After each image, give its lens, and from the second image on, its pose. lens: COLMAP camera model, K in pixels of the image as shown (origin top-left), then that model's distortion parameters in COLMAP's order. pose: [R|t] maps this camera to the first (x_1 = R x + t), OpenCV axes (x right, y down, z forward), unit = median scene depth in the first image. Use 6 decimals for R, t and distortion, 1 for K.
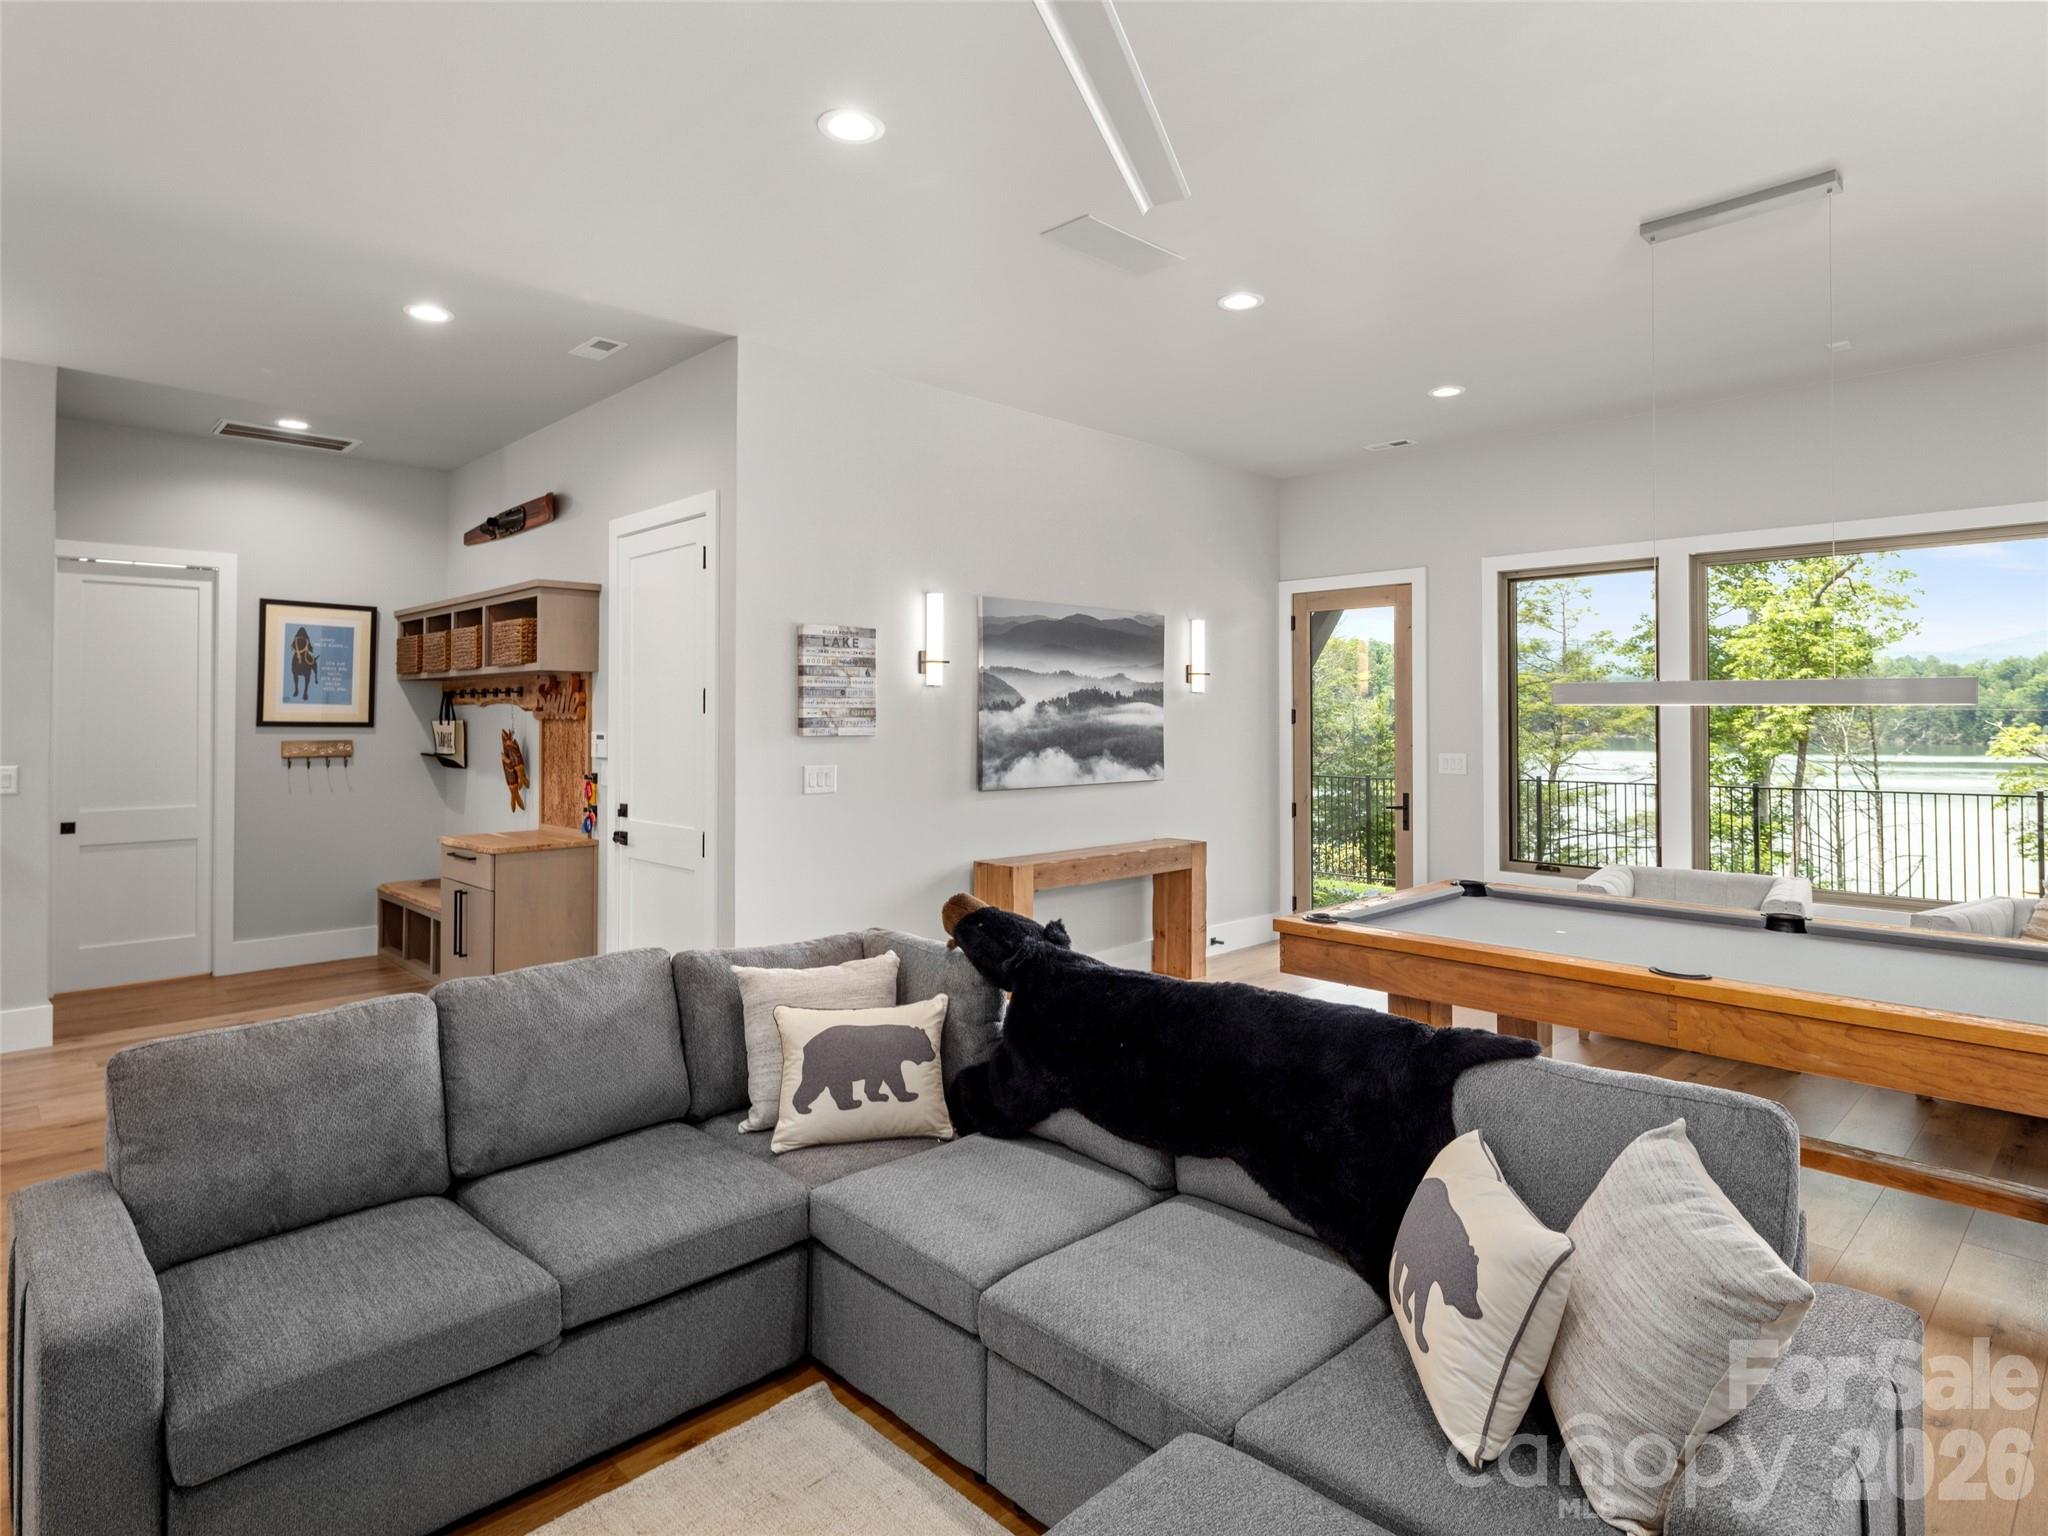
lens RADIAL K [[1119.1, 0, 1020.9], [0, 1119.1, 772.1], [0, 0, 1]] dist [0.008704, -0.007138]
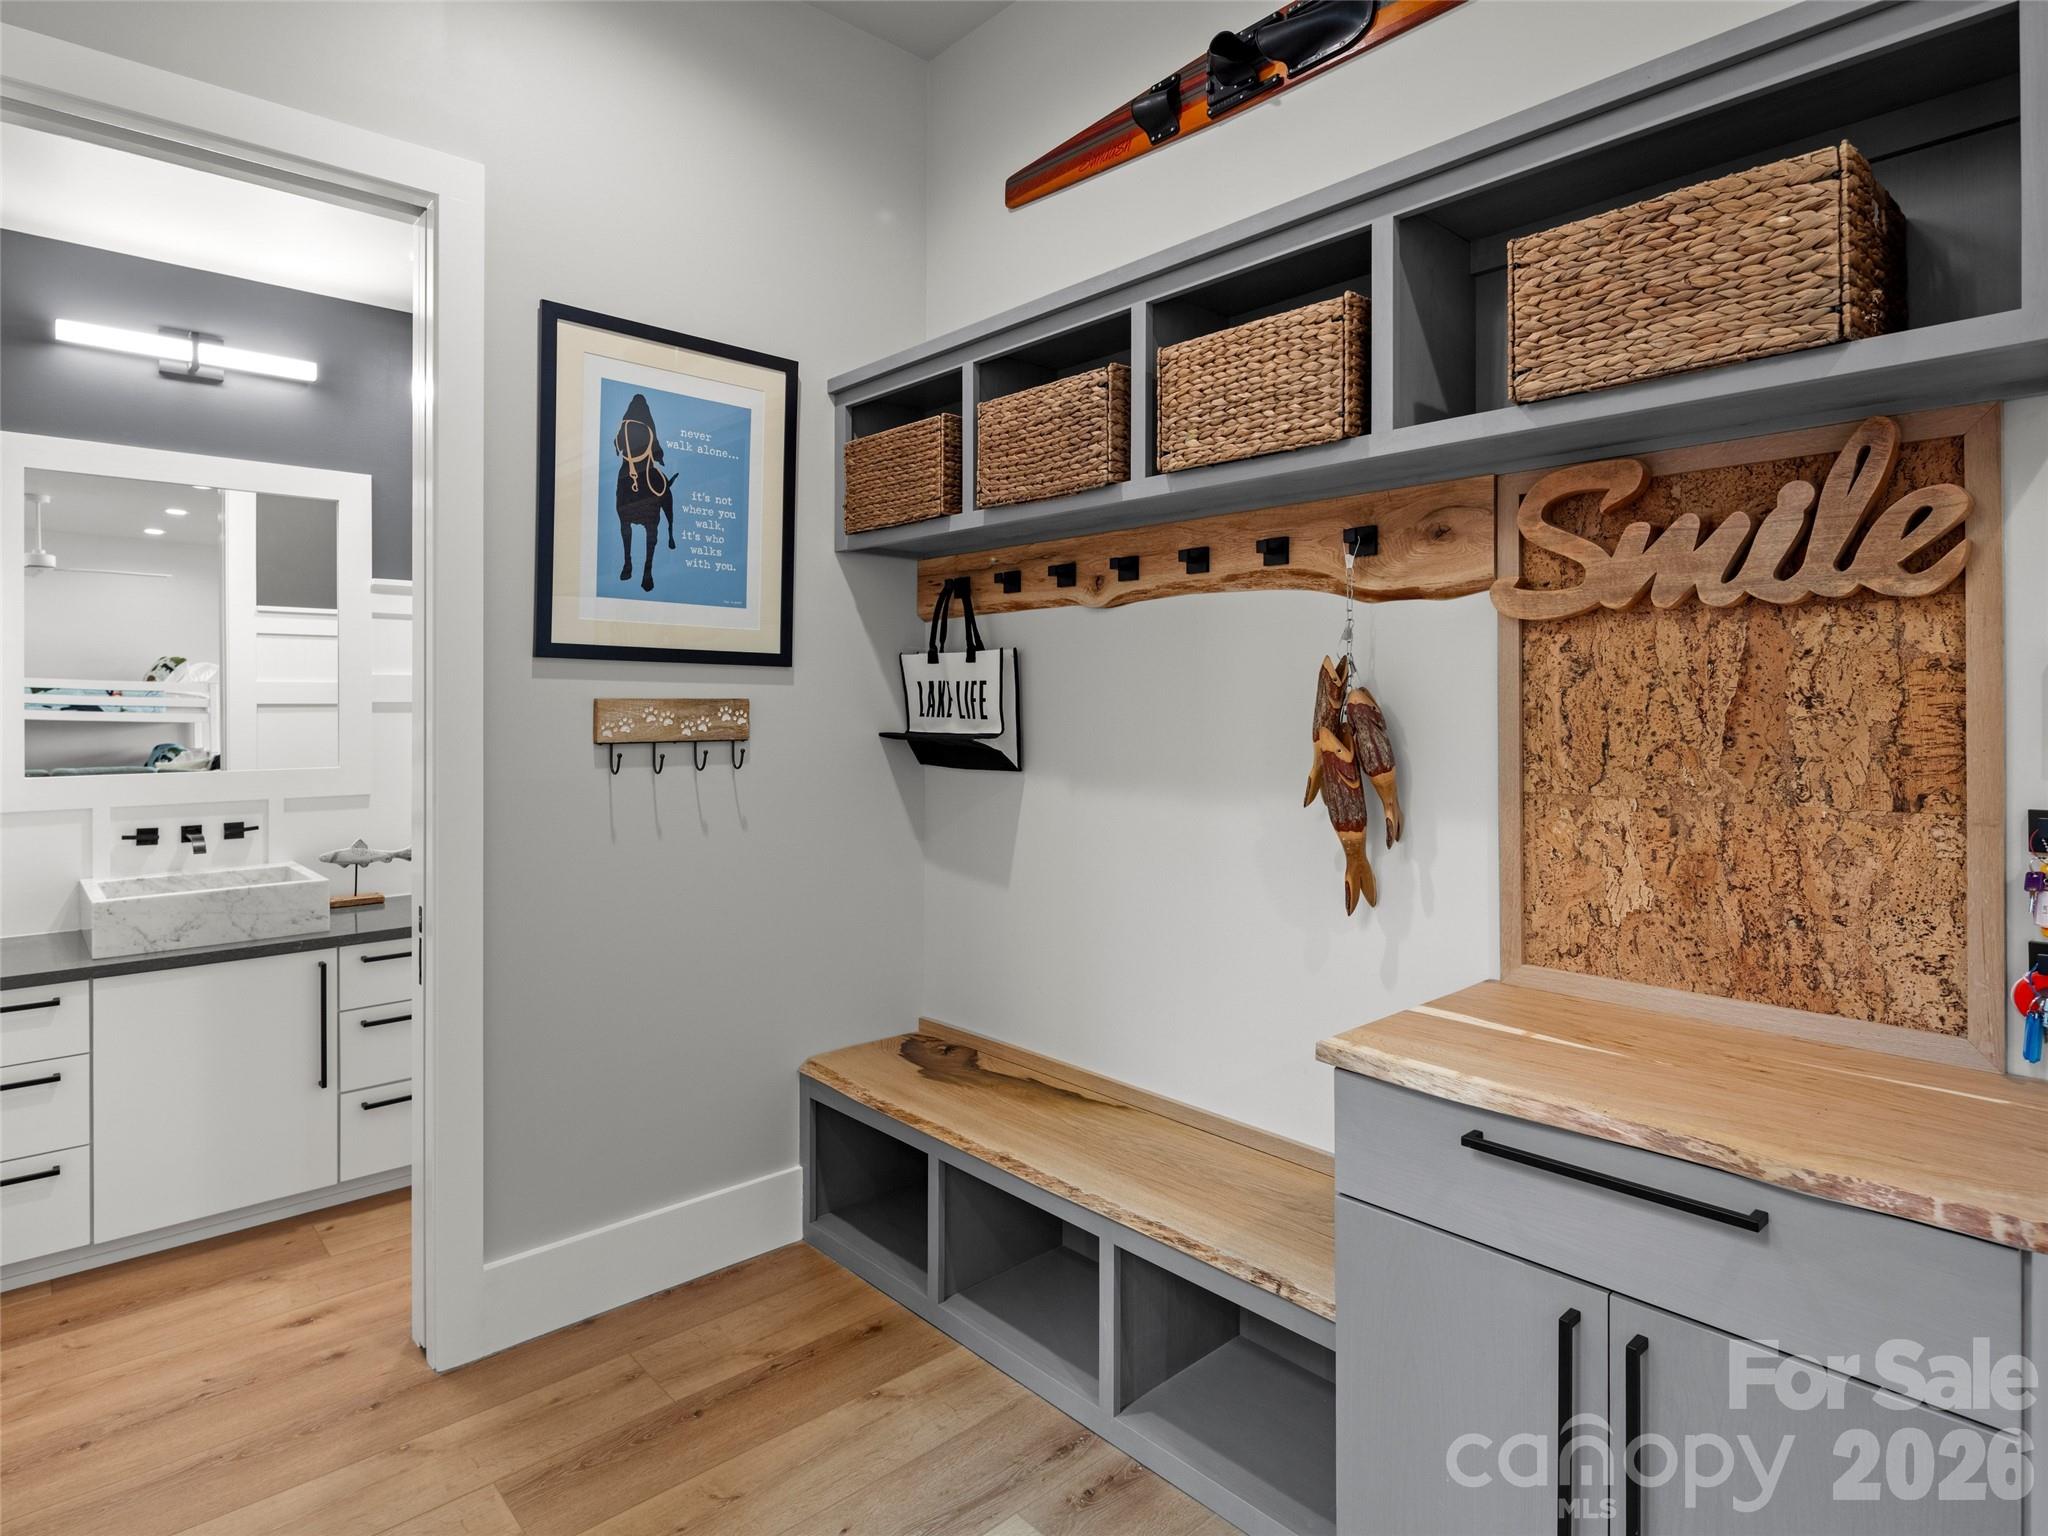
lens RADIAL K [[1119.1, 0, 1026.7], [0, 1119.1, 761.2], [0, 0, 1]] dist [0.008704, -0.007138]
pose [[0.999328, -0.003889, -0.036457, -0.487184], [0.004142, 0.999968, 0.006865, -0.009160], [0.036430, -0.007012, 0.999312, 0.617096]]
